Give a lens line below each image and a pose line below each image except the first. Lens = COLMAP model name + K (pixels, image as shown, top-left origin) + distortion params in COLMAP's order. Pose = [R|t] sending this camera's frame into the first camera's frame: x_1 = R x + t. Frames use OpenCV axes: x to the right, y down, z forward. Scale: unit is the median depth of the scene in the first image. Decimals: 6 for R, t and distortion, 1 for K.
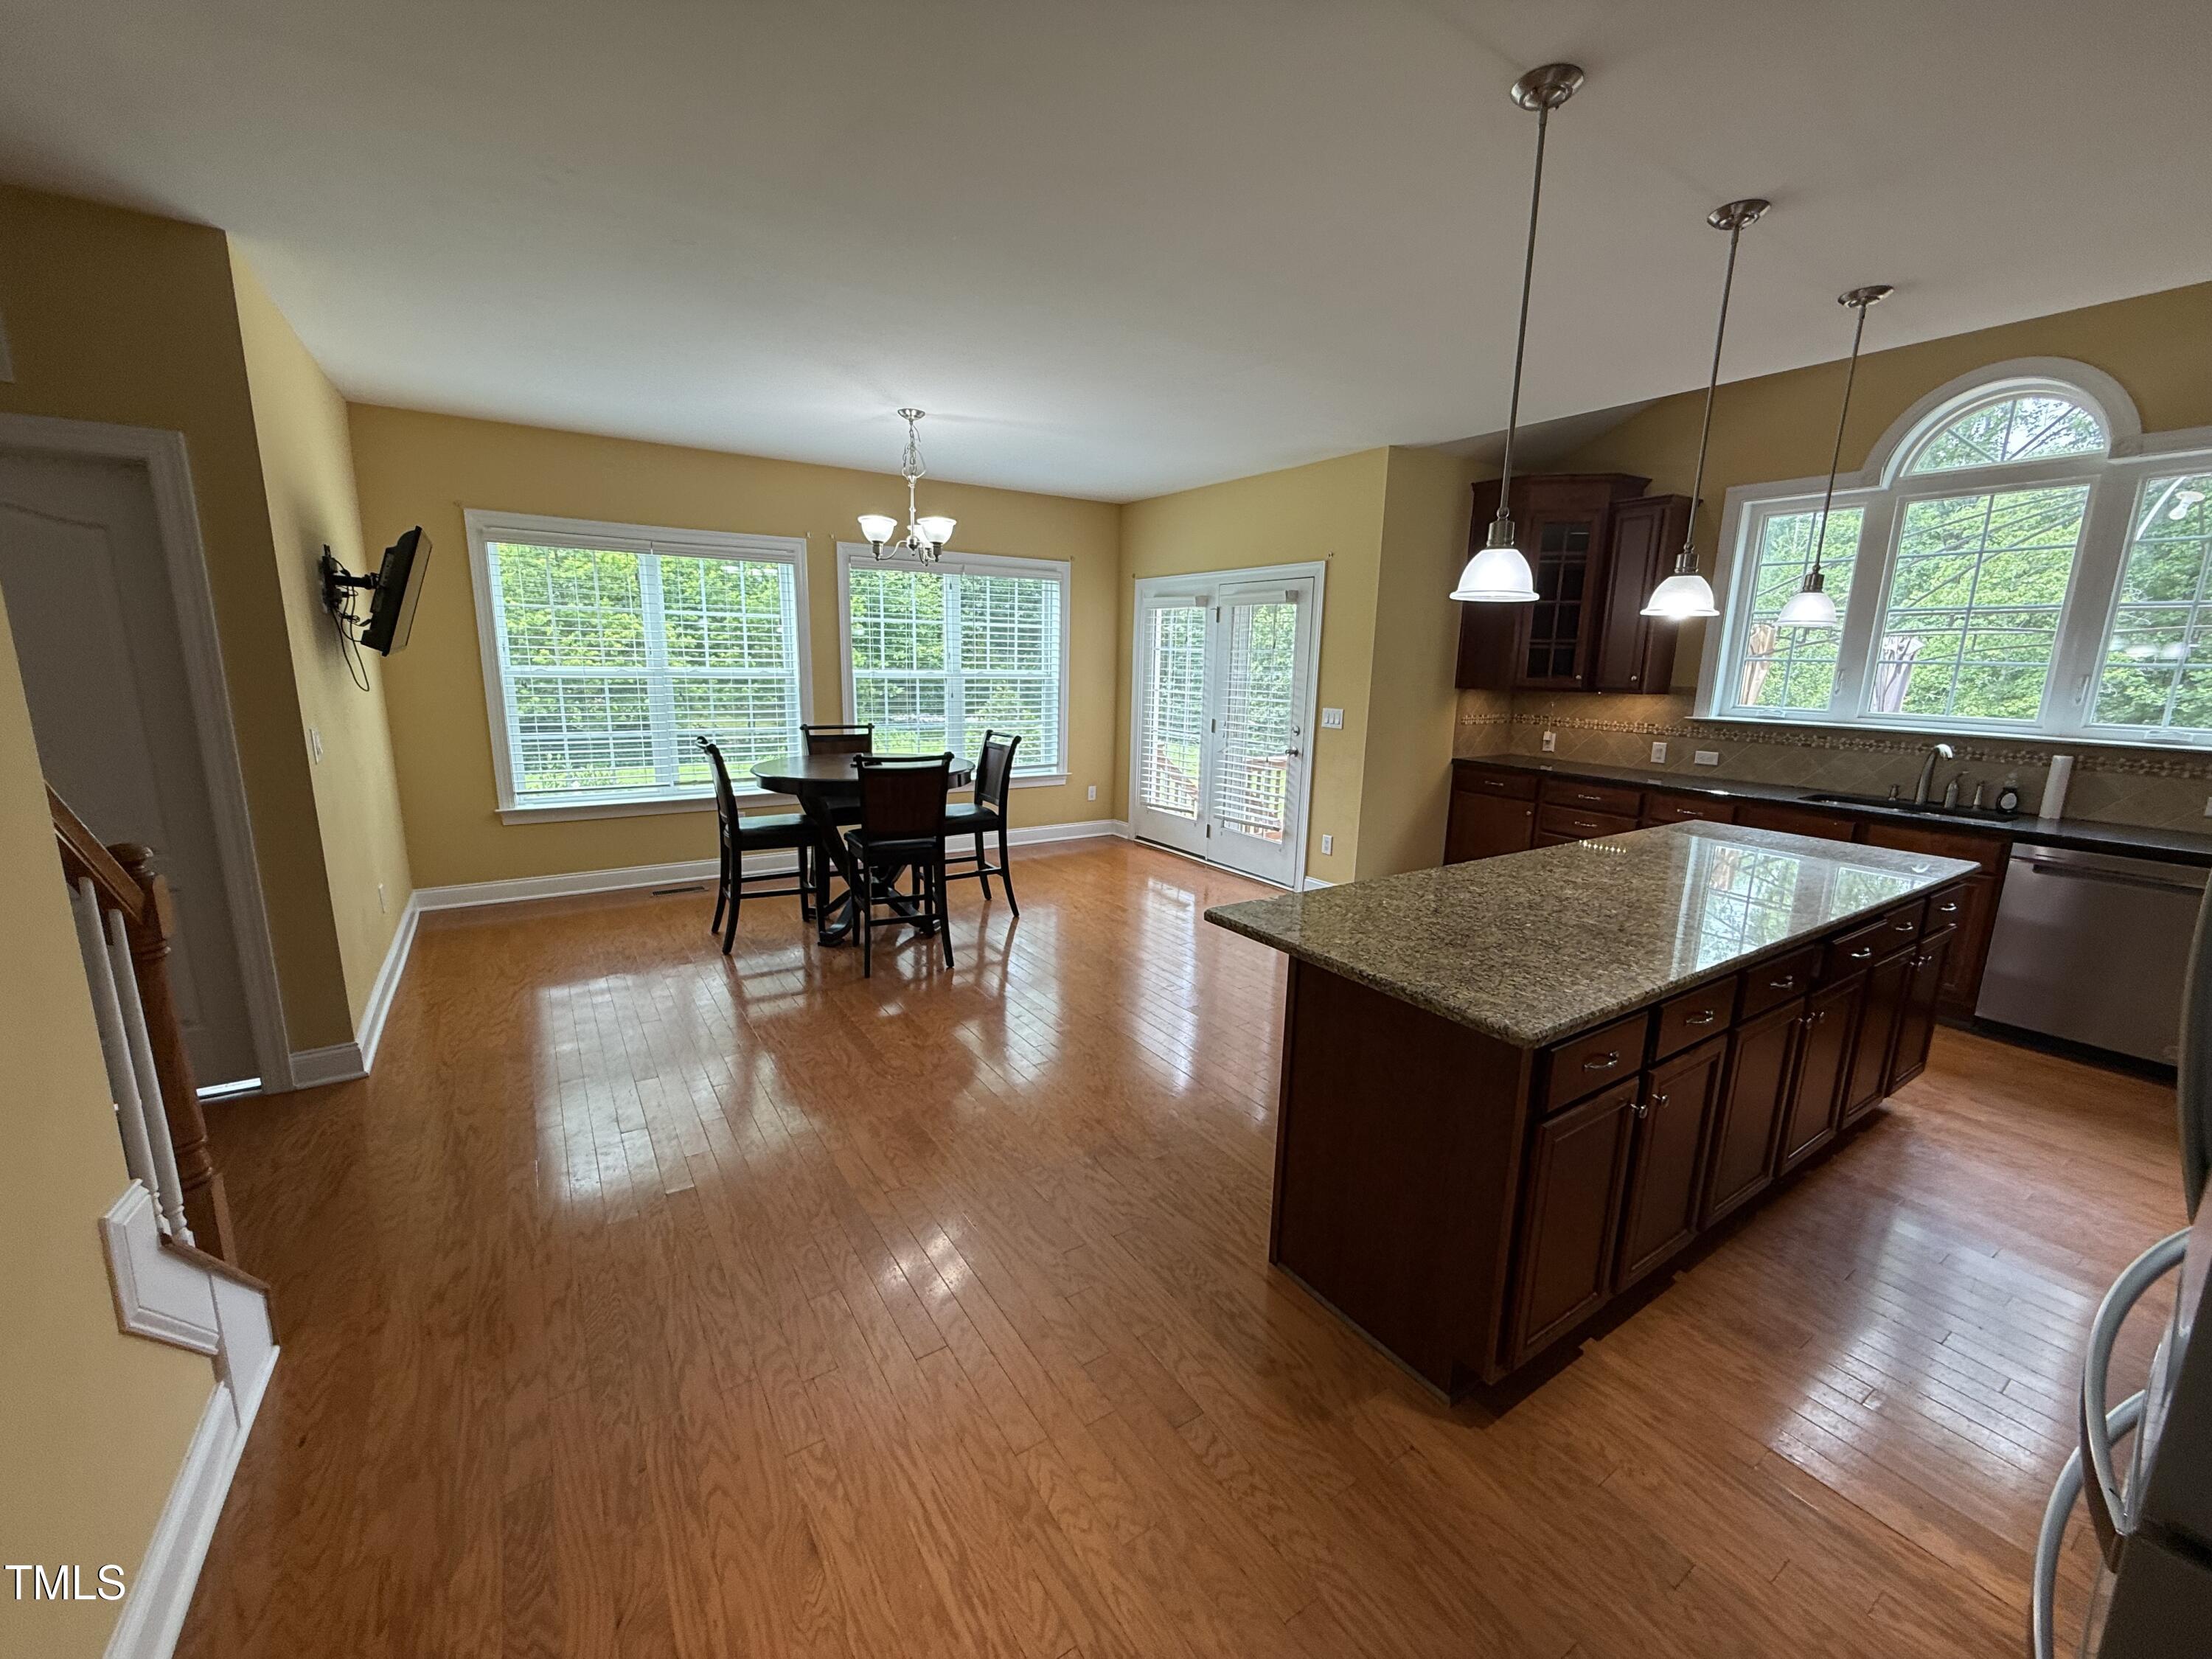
lens RADIAL K [[879.4, 0, 1101.0], [0, 879.4, 828.8], [0, 0, 1]] dist [-0.001231, 0.000118]
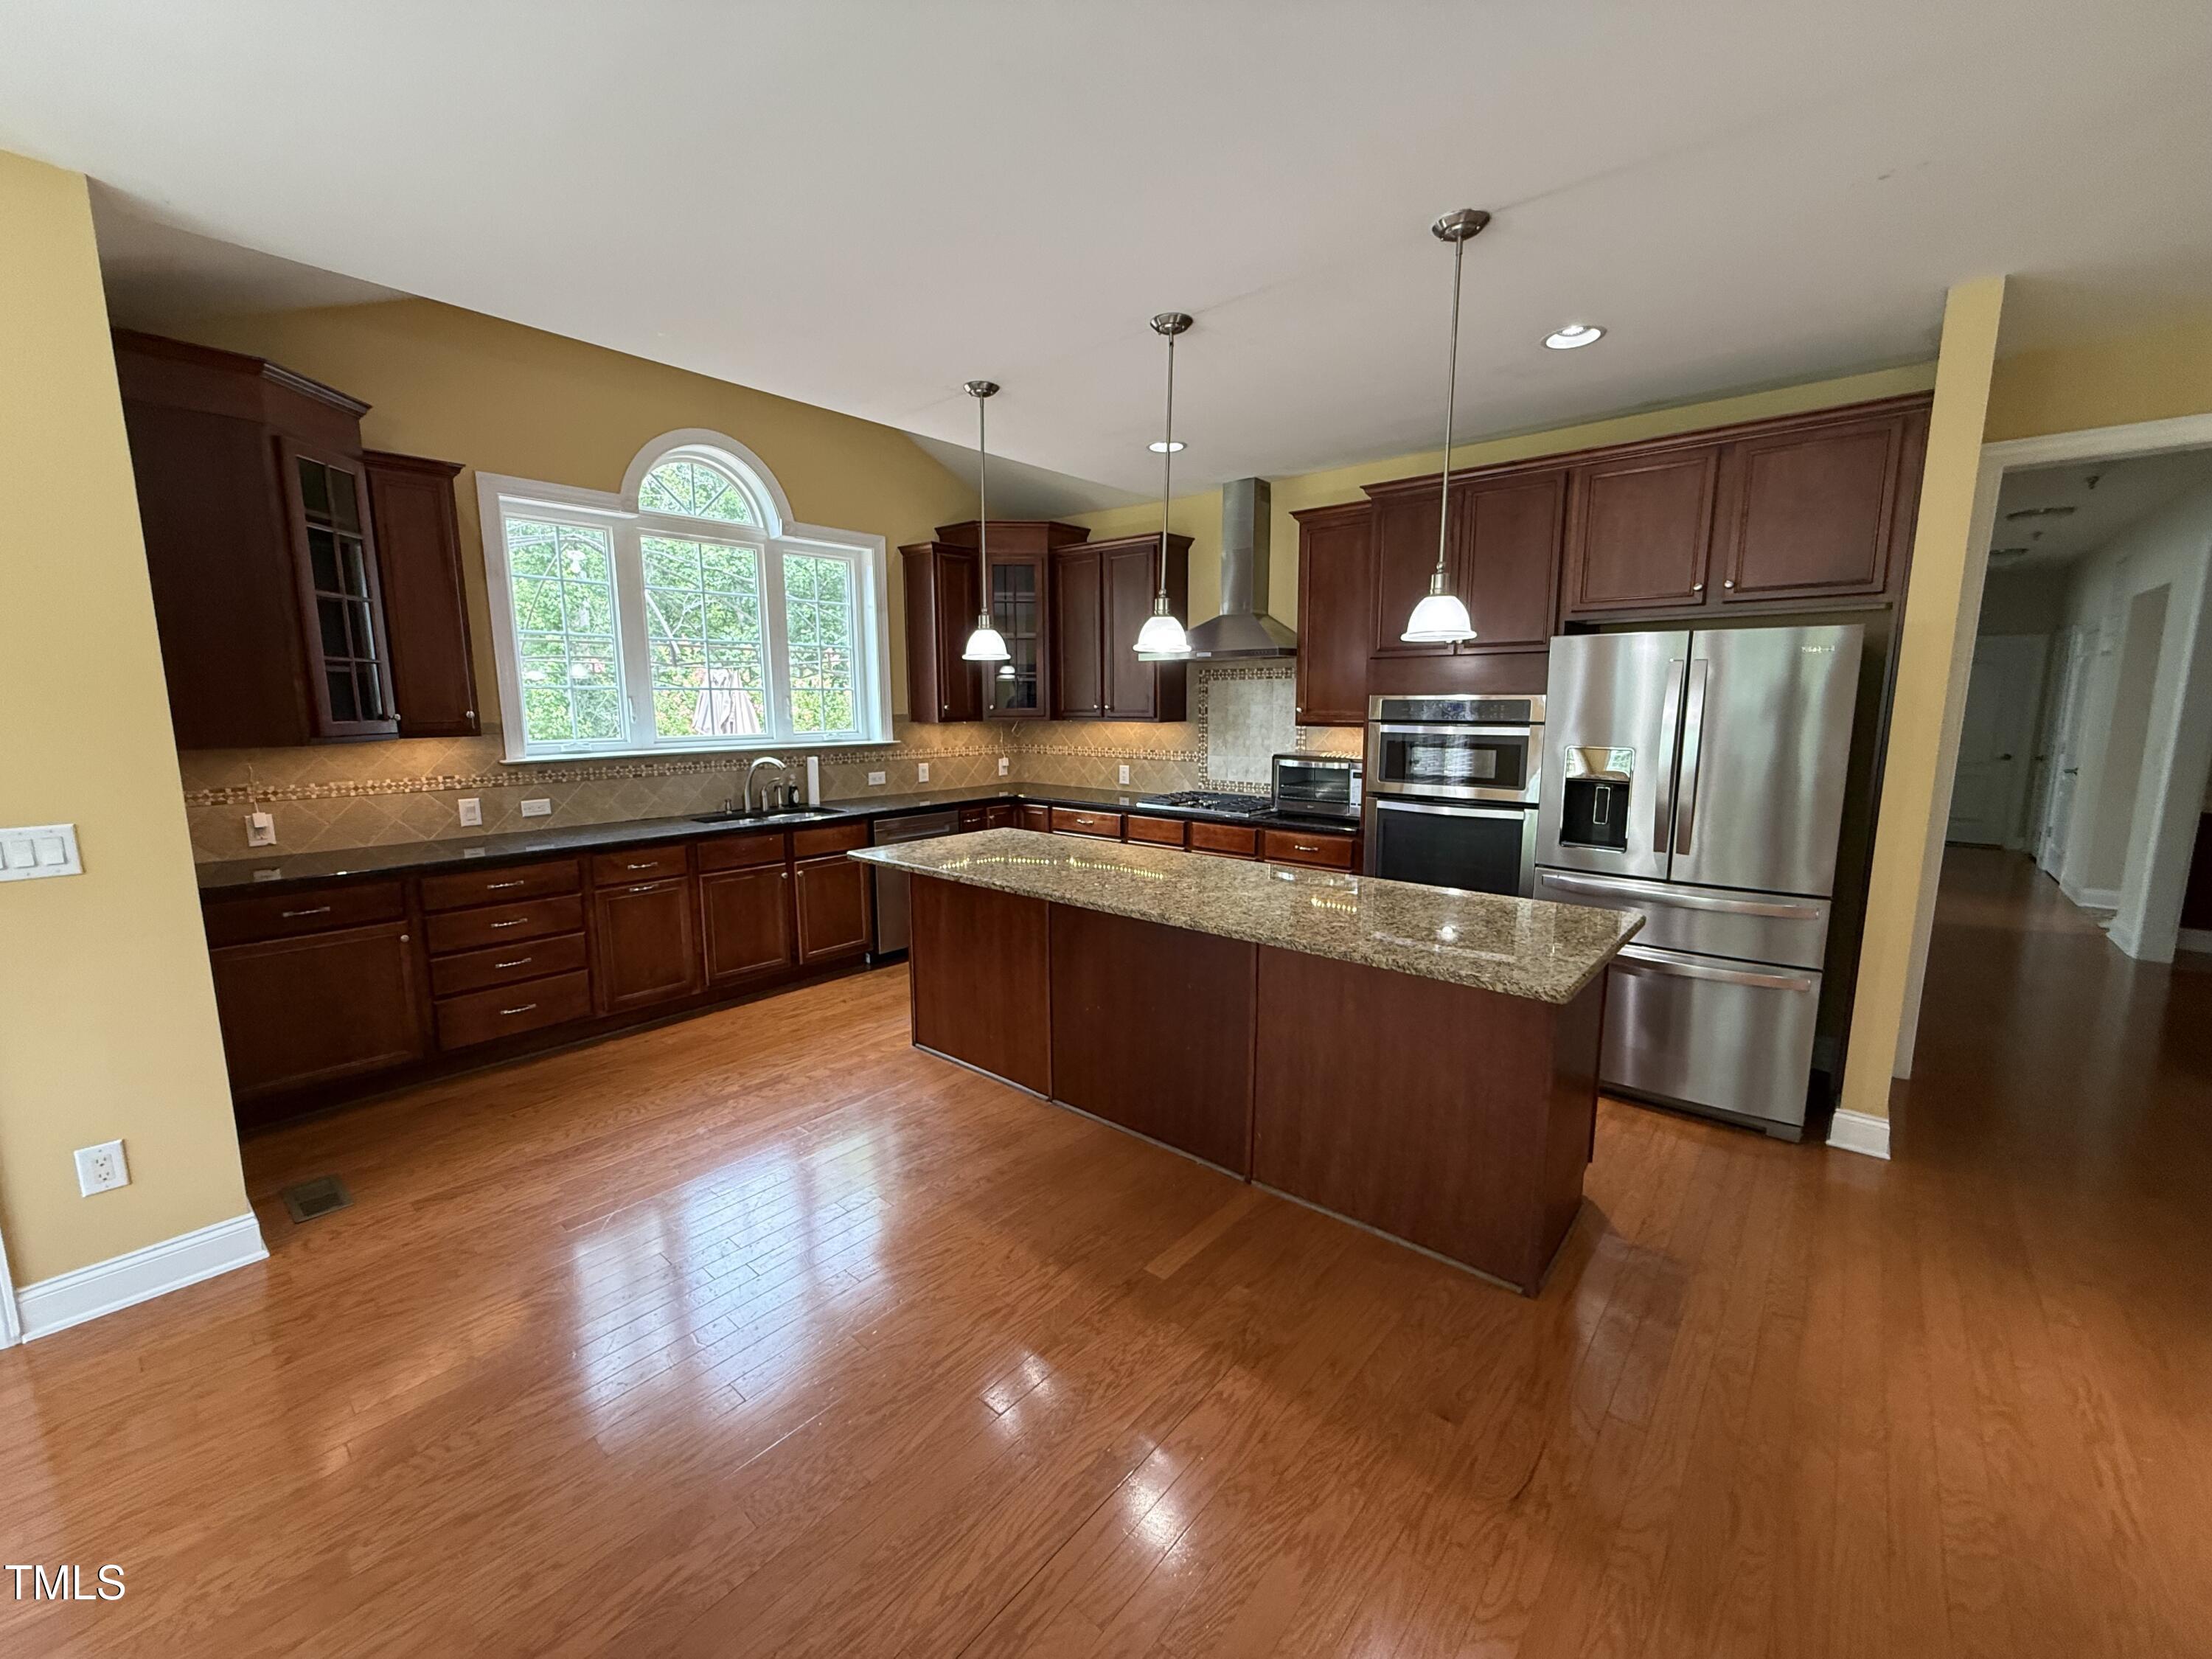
lens RADIAL K [[879.4, 0, 1100.6], [0, 879.4, 830.1], [0, 0, 1]] dist [-0.001231, 0.000118]
pose [[-0.267886, -0.159725, 0.950118, -0.247035], [0.189062, 0.958273, 0.214402, -0.147823], [-0.944718, 0.237067, -0.226510, 0.753662]]
